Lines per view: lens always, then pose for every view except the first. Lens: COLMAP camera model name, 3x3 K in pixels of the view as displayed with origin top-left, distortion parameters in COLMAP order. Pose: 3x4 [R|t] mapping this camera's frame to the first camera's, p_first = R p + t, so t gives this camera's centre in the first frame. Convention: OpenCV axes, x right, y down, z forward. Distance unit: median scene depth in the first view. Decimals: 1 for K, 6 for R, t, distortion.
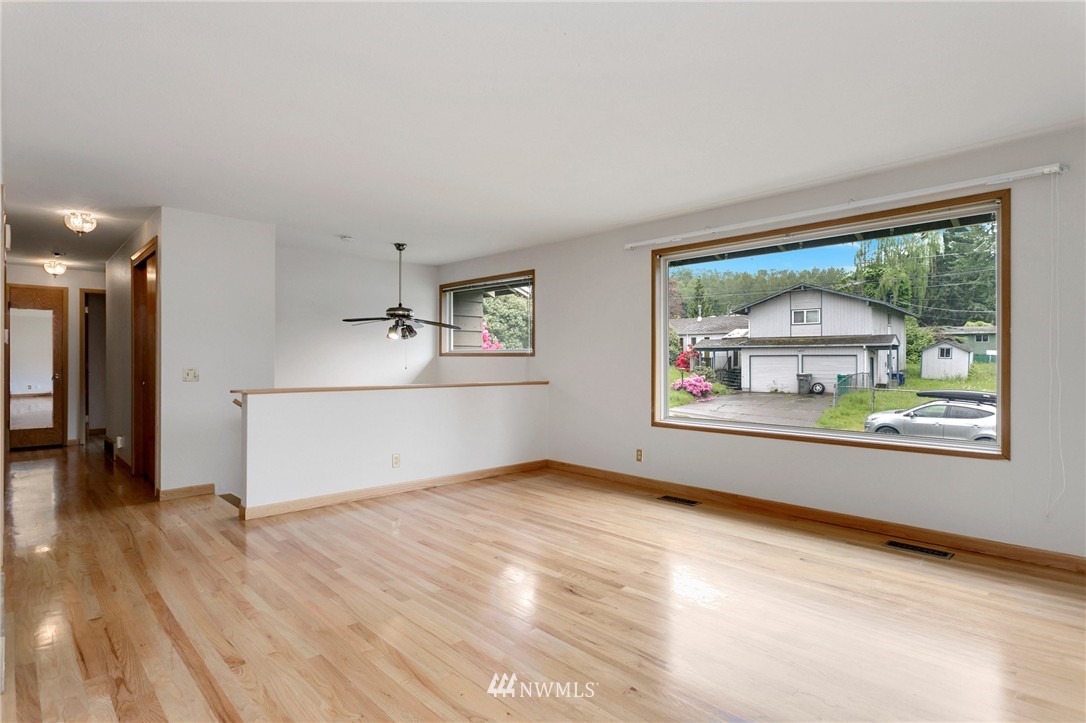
lens RADIAL K [[561.6, 0, 545.8], [0, 561.6, 360.9], [0, 0, 1]] dist [-0.005163, 0.000165]
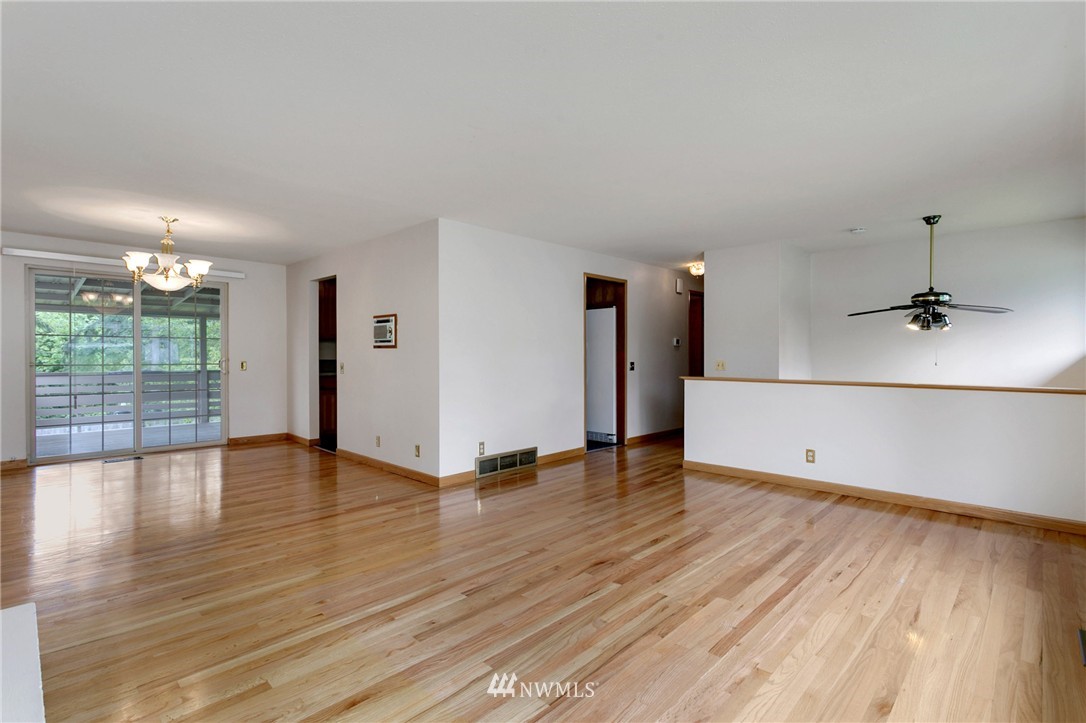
lens RADIAL K [[511.7, 0, 543.7], [0, 511.7, 359.8], [0, 0, 1]] dist [-0.001024, 0.001781]
pose [[0.051840, 0.008858, -0.998616, 0.108226], [0.003068, 0.999955, 0.009029, -0.000406], [0.998651, -0.003532, 0.051810, 0.085680]]
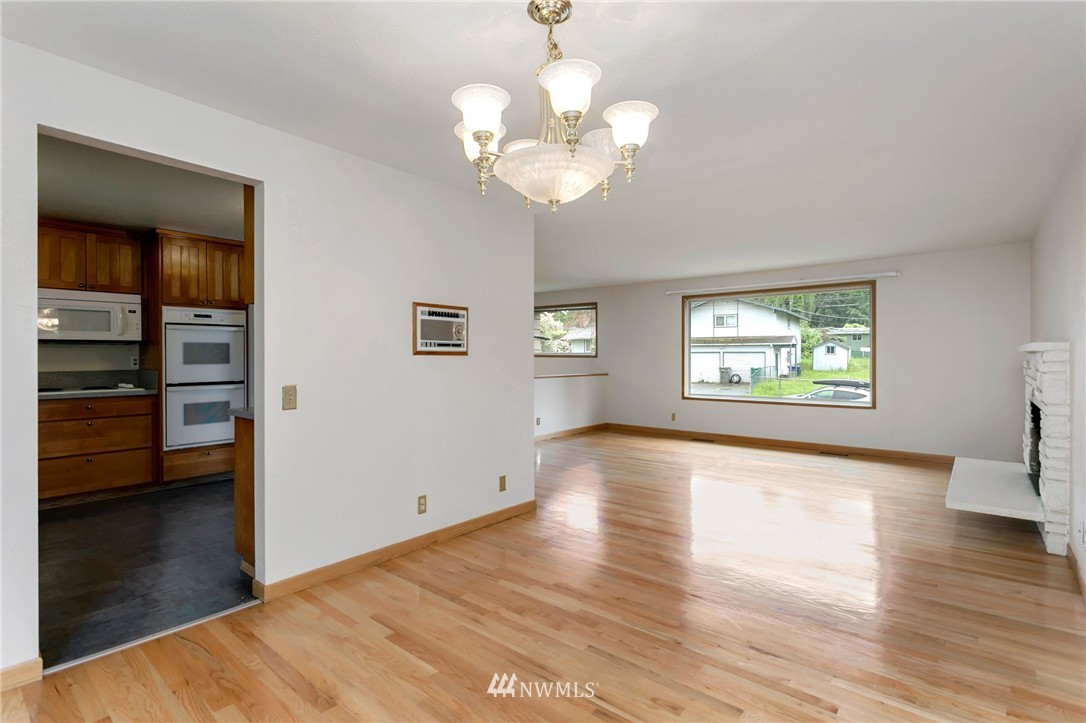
lens RADIAL K [[511.7, 0, 547.0], [0, 511.7, 355.9], [0, 0, 1]] dist [-0.001024, 0.001781]
pose [[0.993049, -0.002538, 0.117671, -0.073641], [0.002558, 0.999997, -0.000015, -0.002937], [-0.117670, 0.000316, 0.993053, -0.090260]]
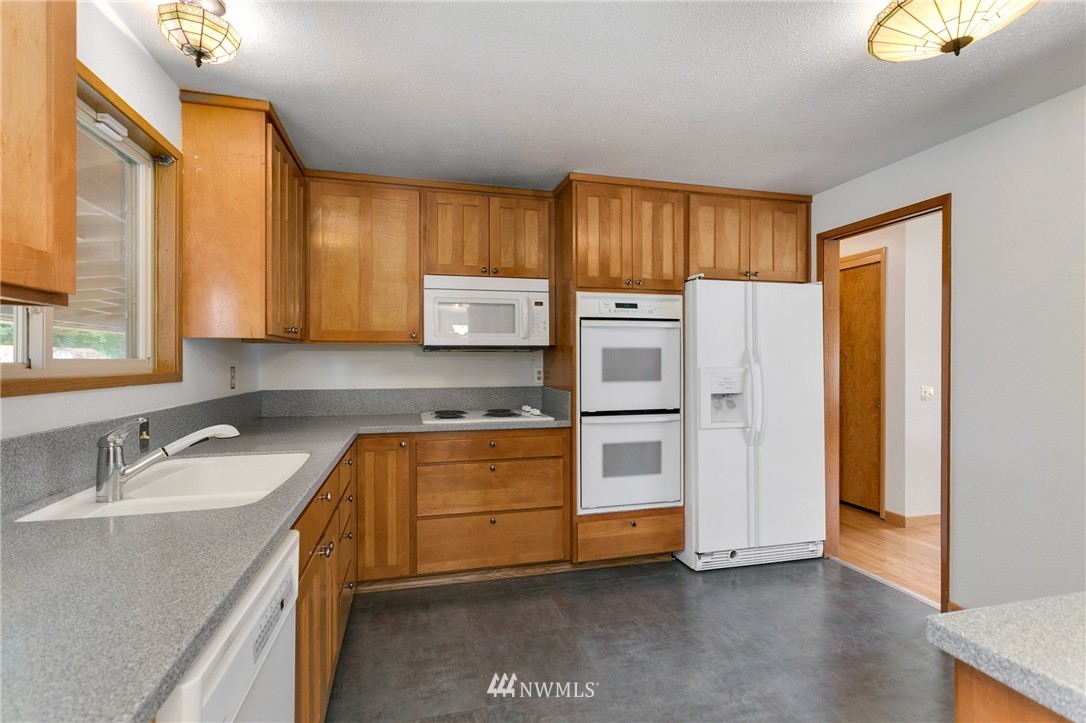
lens RADIAL K [[511.7, 0, 544.5], [0, 511.7, 364.0], [0, 0, 1]] dist [-0.001024, 0.001781]
pose [[0.877125, 0.003299, -0.480251, -0.102426], [-0.001094, 0.999988, 0.004870, -0.003820], [0.480261, -0.003746, 0.877118, -0.050137]]
